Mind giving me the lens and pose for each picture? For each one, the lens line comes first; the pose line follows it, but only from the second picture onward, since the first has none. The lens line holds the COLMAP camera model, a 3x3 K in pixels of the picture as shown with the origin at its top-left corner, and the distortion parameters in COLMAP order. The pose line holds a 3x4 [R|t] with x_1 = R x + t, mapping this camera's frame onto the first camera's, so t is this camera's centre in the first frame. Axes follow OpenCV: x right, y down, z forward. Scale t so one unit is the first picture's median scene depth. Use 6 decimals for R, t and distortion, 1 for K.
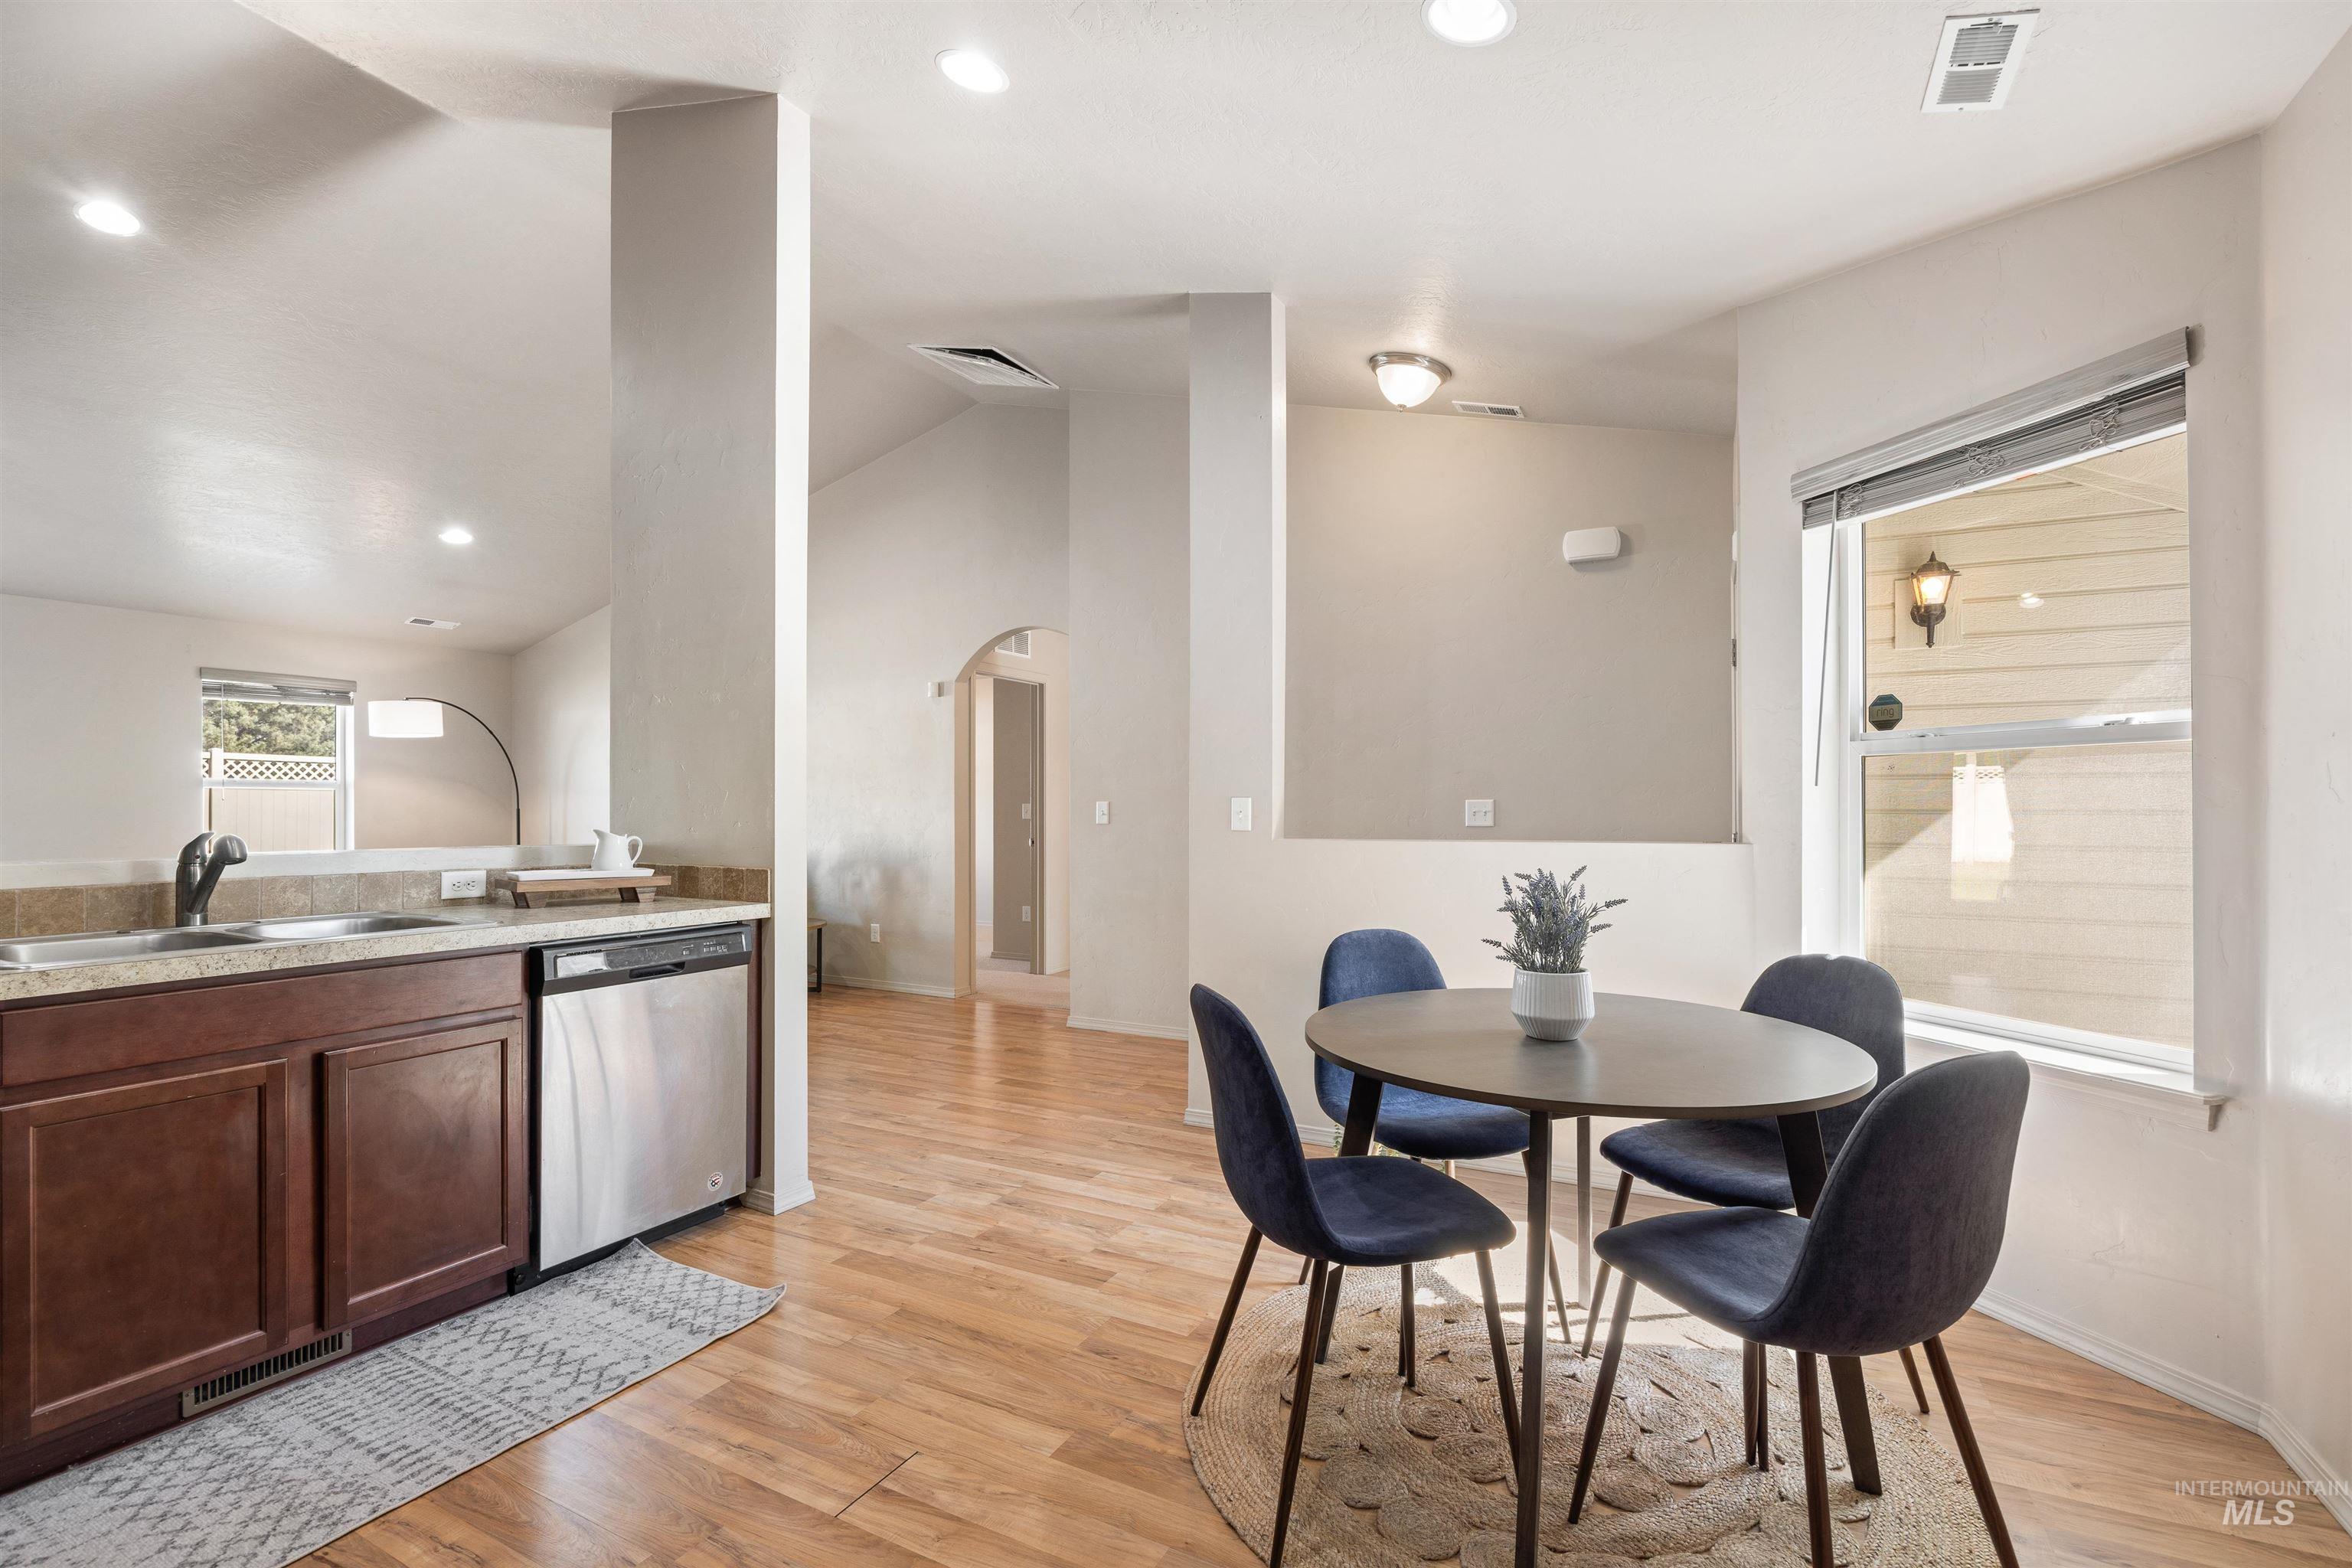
lens RADIAL K [[1065.8, 0, 1171.1], [0, 1065.8, 801.2], [0, 0, 1]] dist [-0.000355, -0.001425]
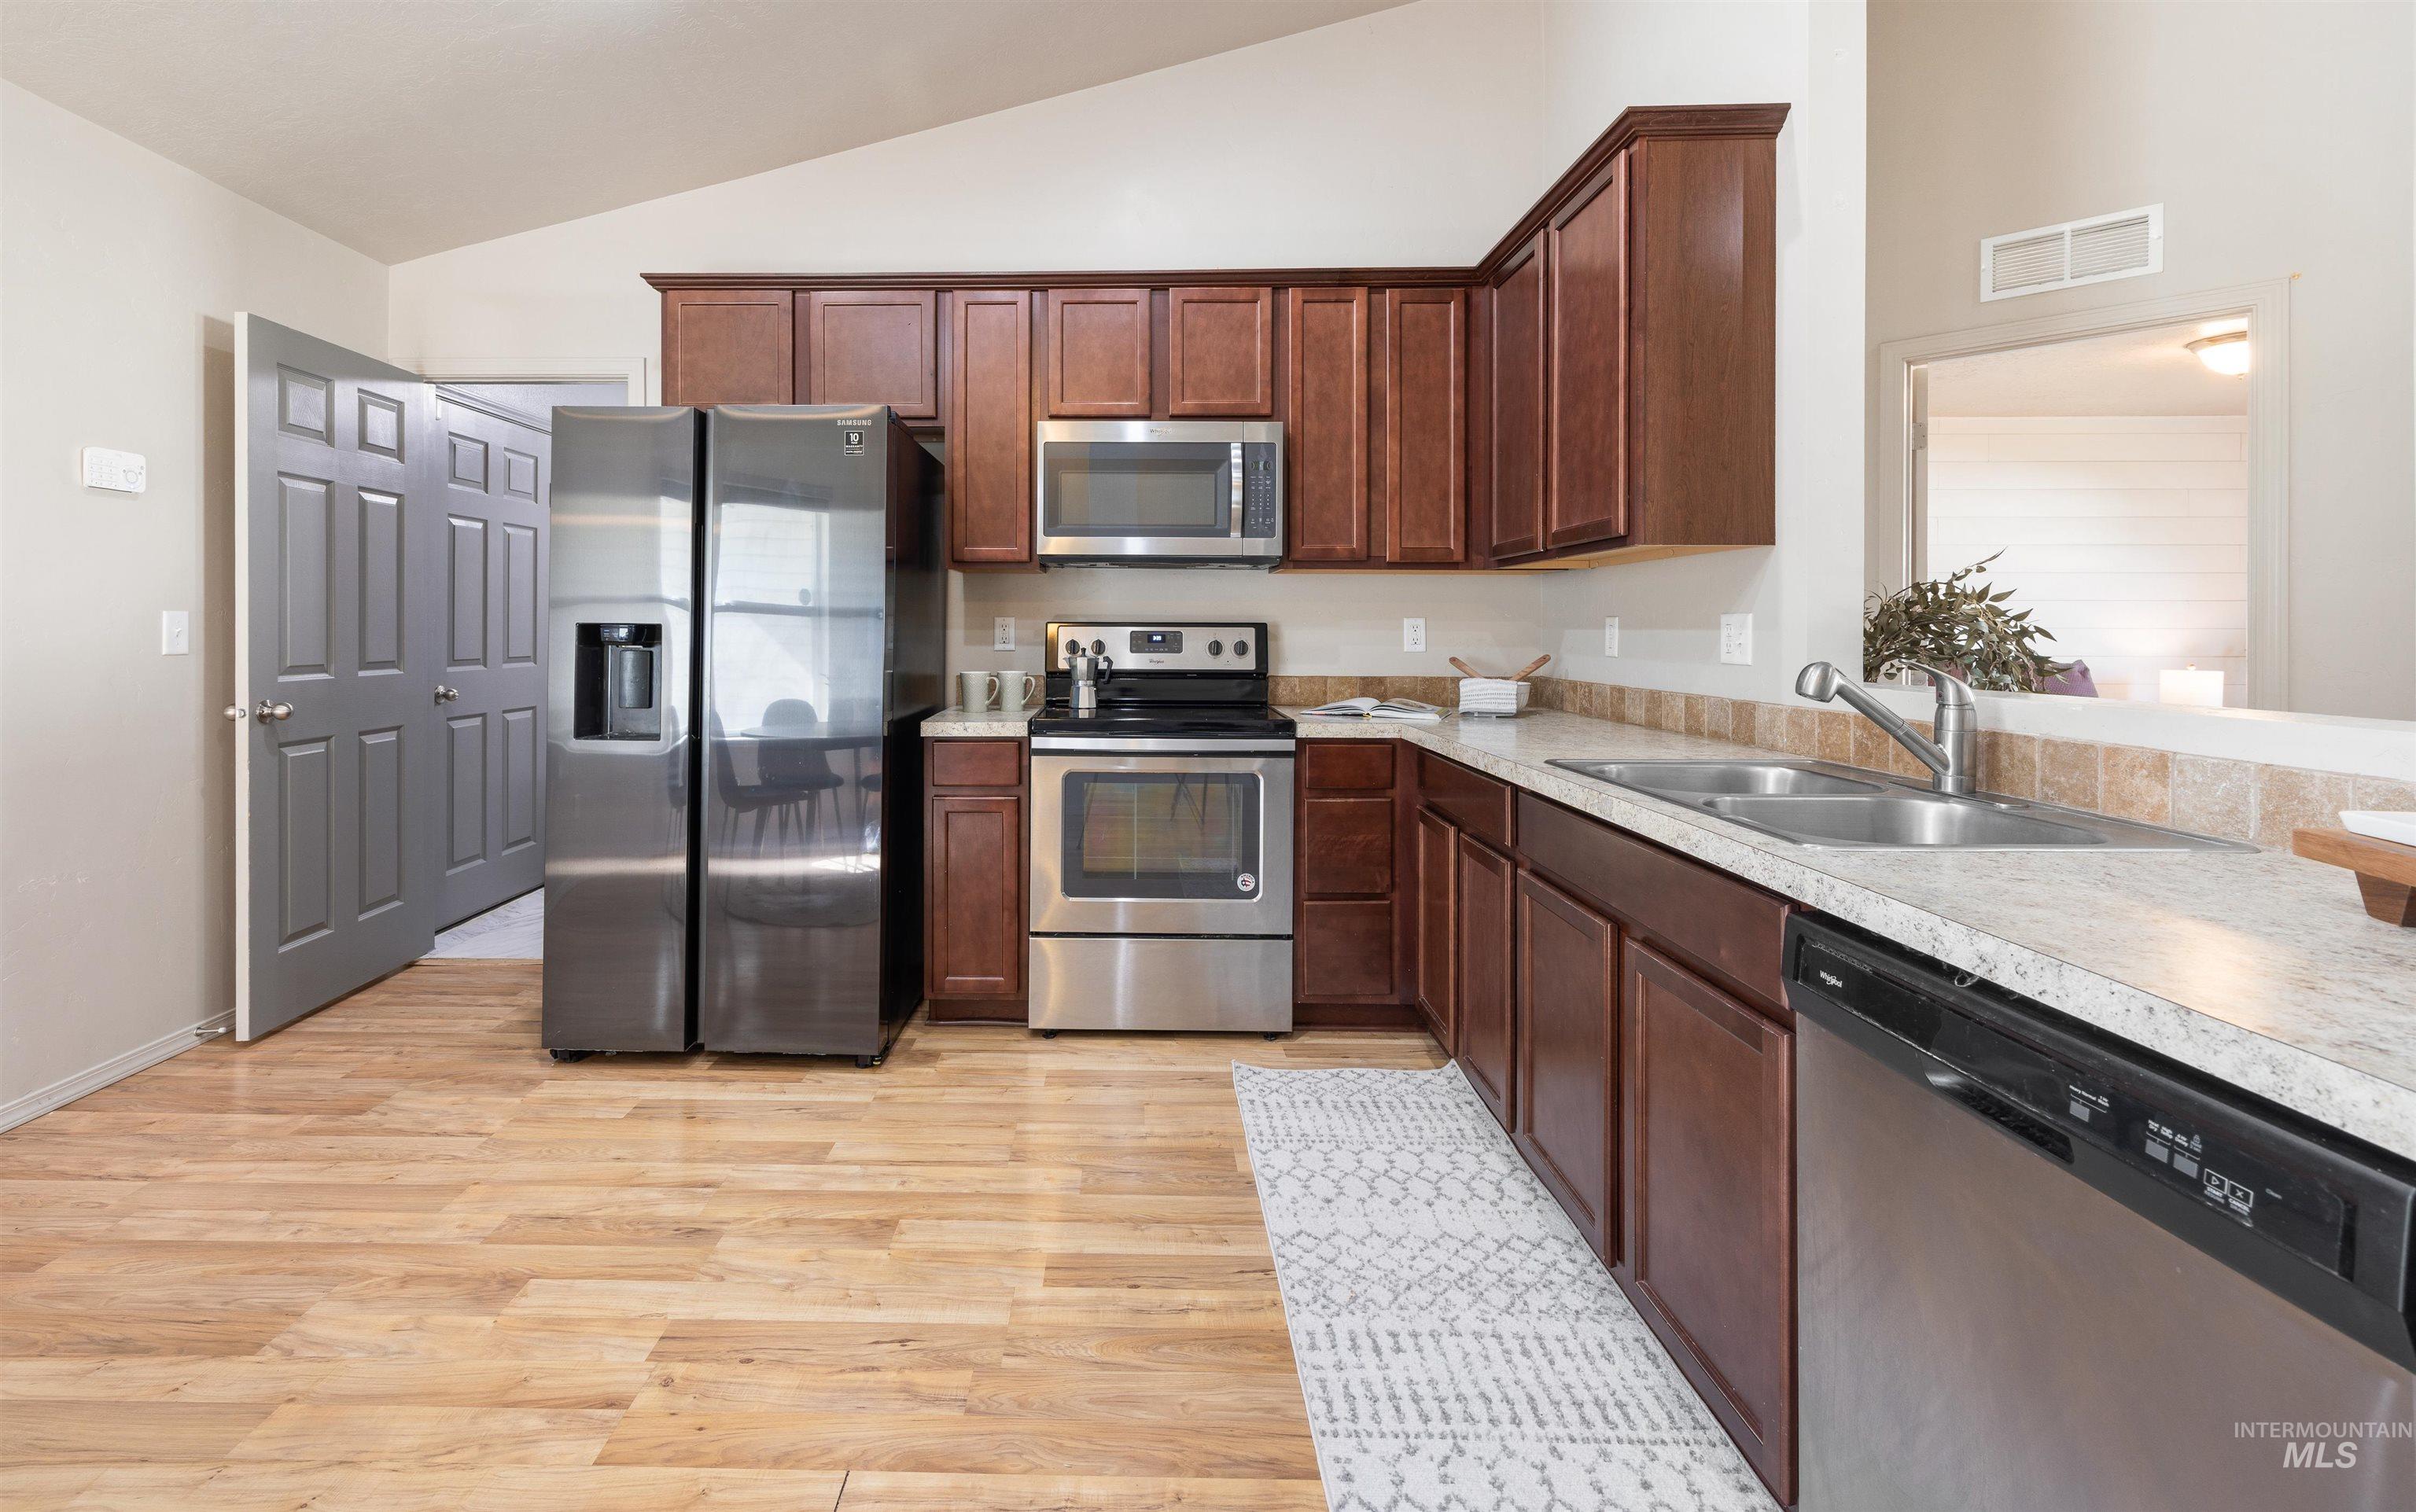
lens RADIAL K [[1024.8, 0, 1103.1], [0, 1024.8, 615.3], [0, 0, 1]] dist [0.013085, -0.000140]
pose [[-0.893334, -0.004524, -0.449370, -0.098134], [0.003076, 0.999864, -0.016182, 0.007490], [0.449382, -0.015838, -0.893199, 1.449061]]
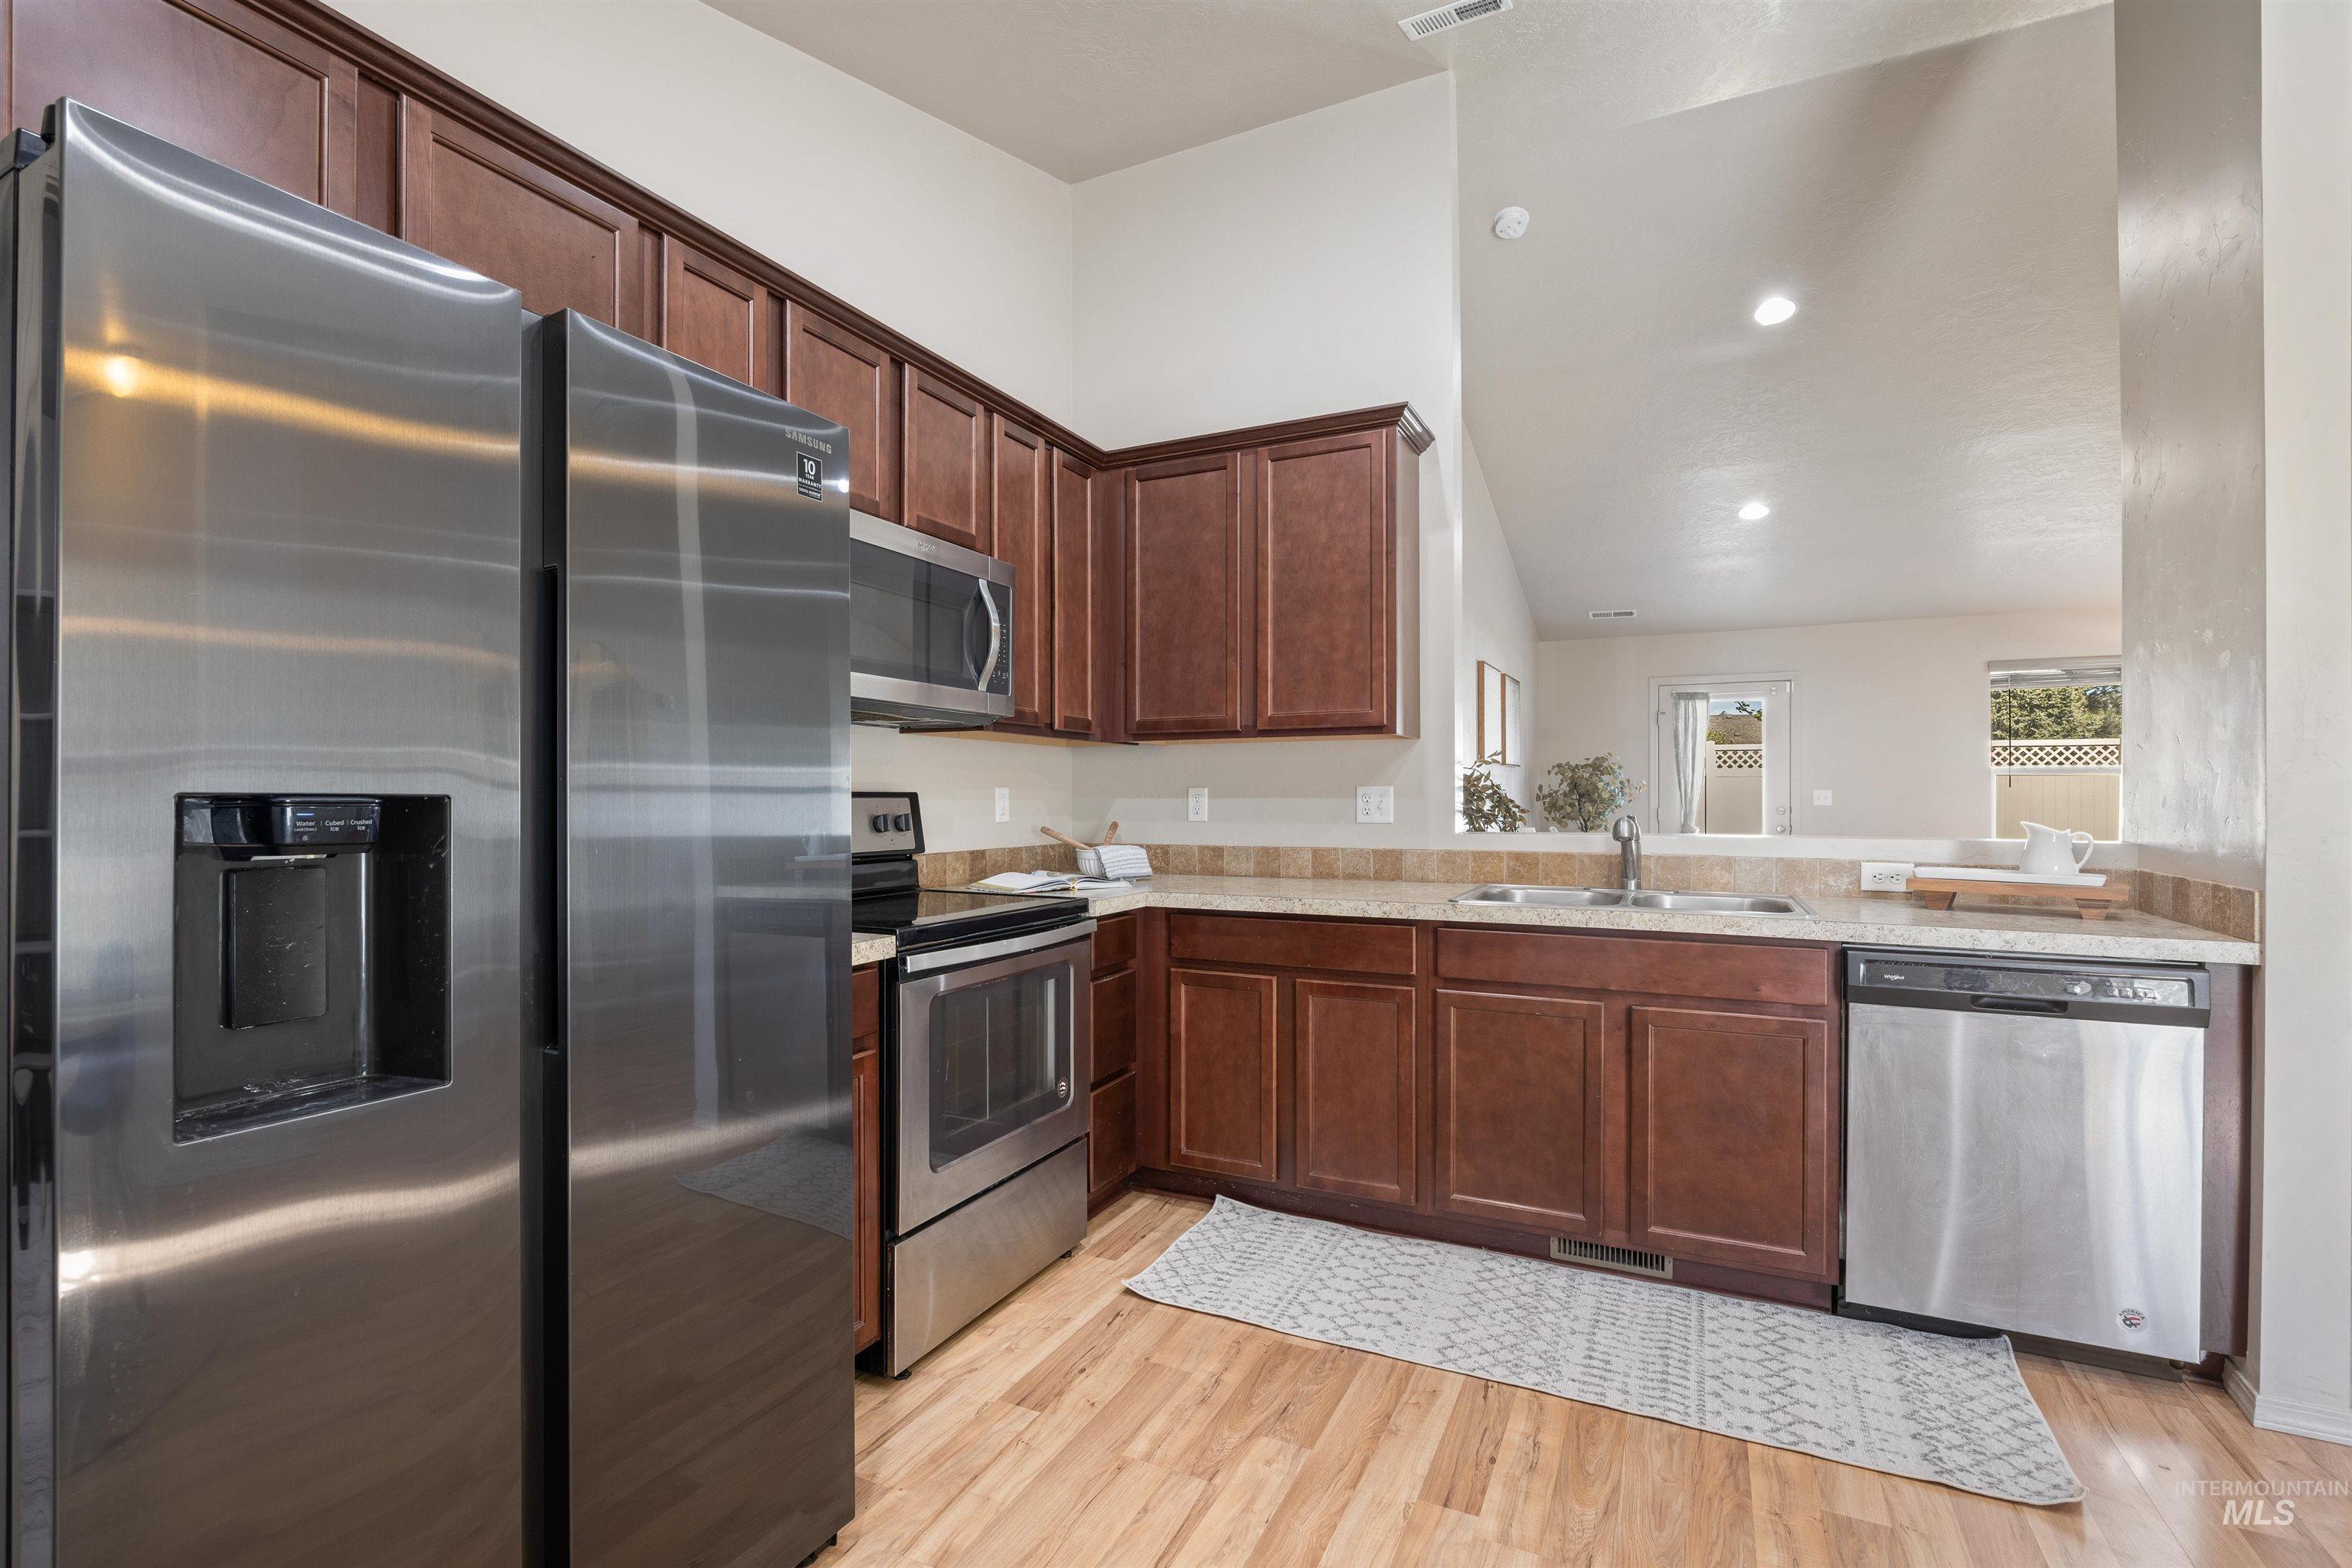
lens RADIAL K [[1065.8, 0, 1159.5], [0, 1065.8, 786.2], [0, 0, 1]] dist [-0.000355, -0.001425]
pose [[0.025787, -0.007459, -0.999640, 0.351195], [0.008023, 0.999942, -0.007254, -0.001090], [0.999635, -0.007833, 0.025845, 0.433862]]
